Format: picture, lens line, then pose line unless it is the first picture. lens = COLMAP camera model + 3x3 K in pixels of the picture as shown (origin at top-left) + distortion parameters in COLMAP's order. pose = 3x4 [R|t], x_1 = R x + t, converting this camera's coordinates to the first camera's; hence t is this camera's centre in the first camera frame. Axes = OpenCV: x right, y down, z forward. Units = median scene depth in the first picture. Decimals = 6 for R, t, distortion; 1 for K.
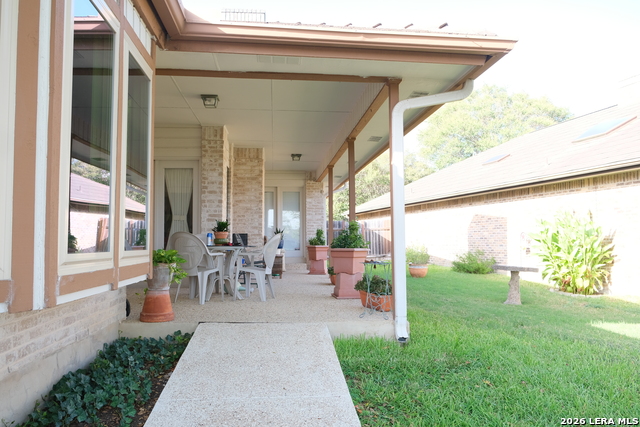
lens RADIAL K [[515.3, 0, 319.5], [0, 515.3, 213.3], [0, 0, 1]] dist [0.016865, 0.016306]
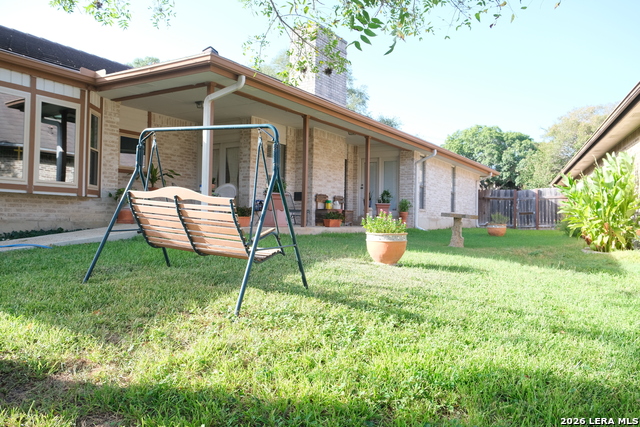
lens RADIAL K [[515.3, 0, 316.8], [0, 515.3, 213.2], [0, 0, 1]] dist [0.016865, 0.016306]
pose [[0.803236, 0.004204, -0.595646, 0.802609], [0.014139, 0.999559, 0.026121, 0.068545], [0.595493, -0.029403, 0.802822, -0.085524]]
